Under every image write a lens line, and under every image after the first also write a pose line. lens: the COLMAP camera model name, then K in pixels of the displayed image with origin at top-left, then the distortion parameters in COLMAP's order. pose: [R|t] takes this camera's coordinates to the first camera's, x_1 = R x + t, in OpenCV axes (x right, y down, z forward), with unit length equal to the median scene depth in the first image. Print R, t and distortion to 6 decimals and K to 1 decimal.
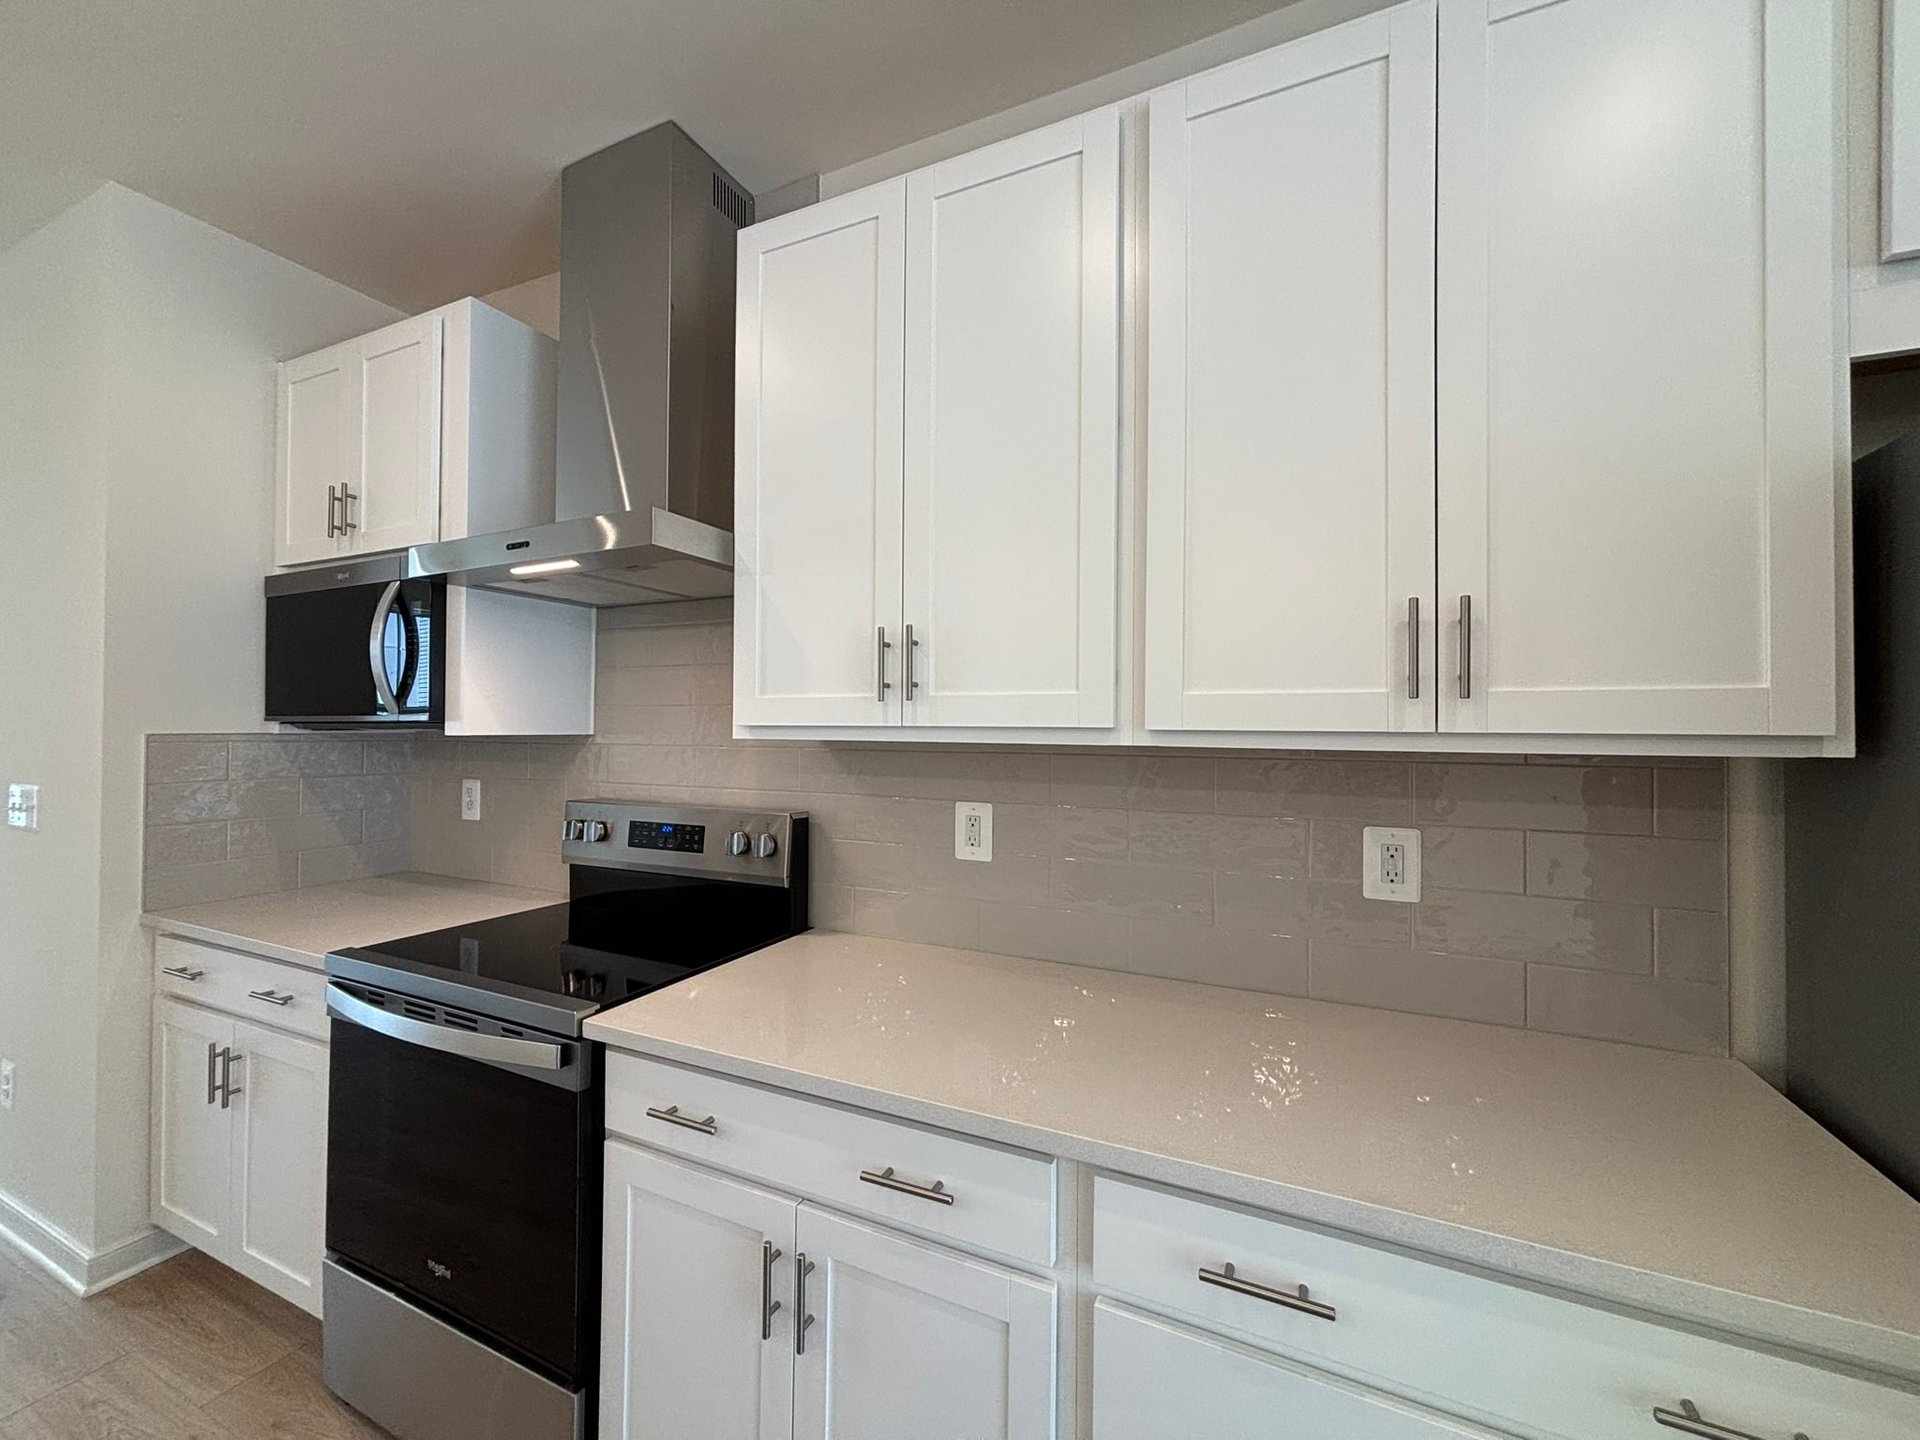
lens RADIAL K [[769.3, 0, 955.9], [0, 769.3, 712.3], [0, 0, 1]] dist [0.001351, -0.004690]
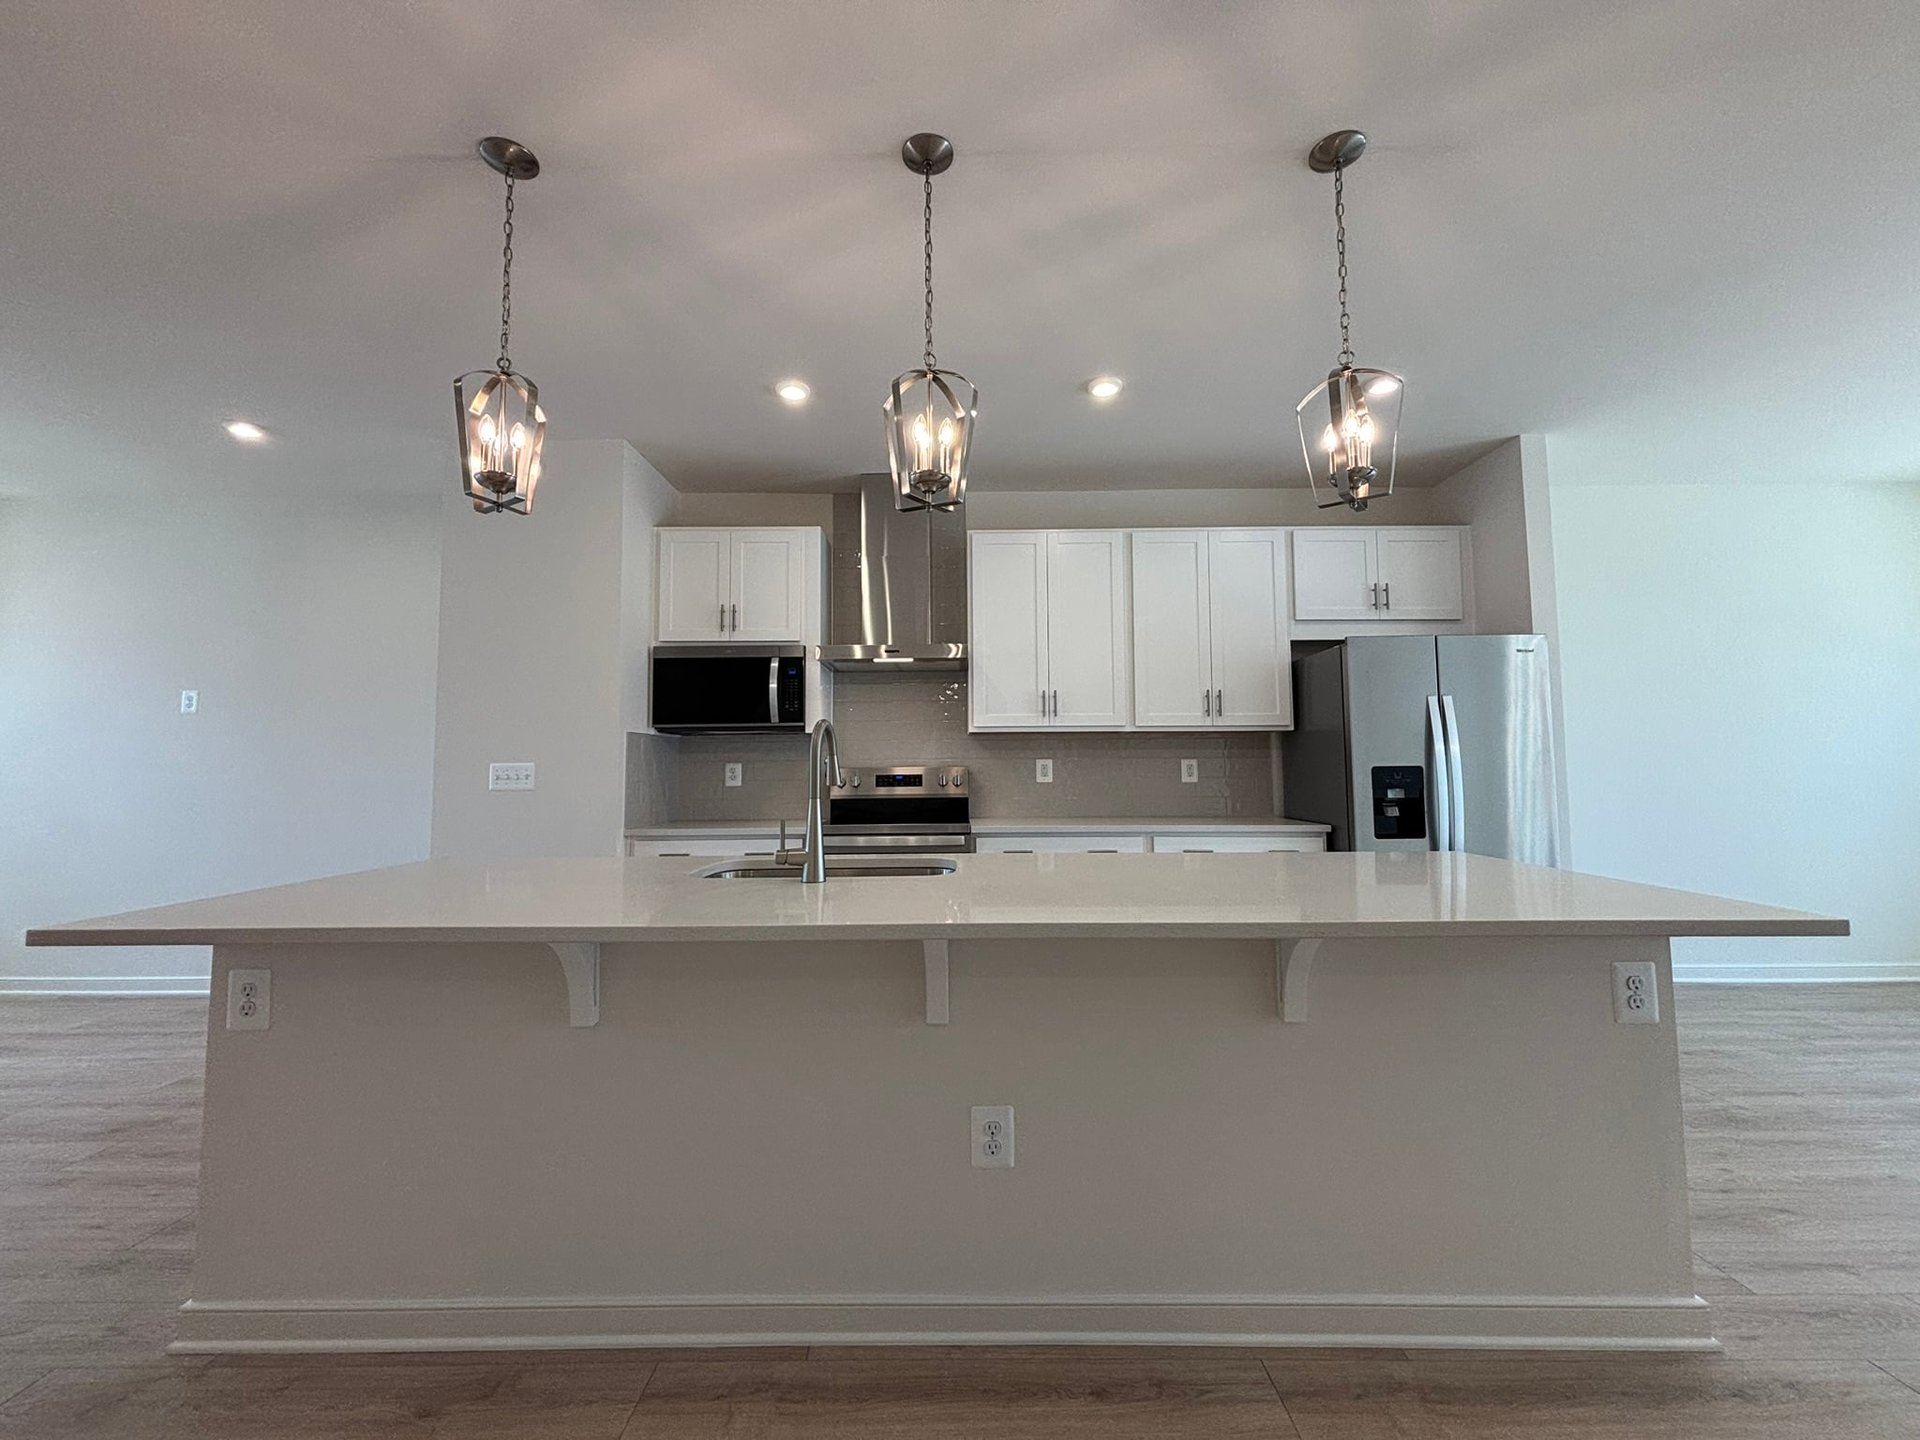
lens RADIAL K [[770.8, 0, 964.8], [0, 770.8, 718.3], [0, 0, 1]] dist [0.004061, 0.000636]
pose [[0.906999, 0.015950, 0.420831, -1.367968], [0.004791, 0.998827, -0.048183, 0.111120], [-0.421106, 0.045718, 0.905859, -1.267423]]
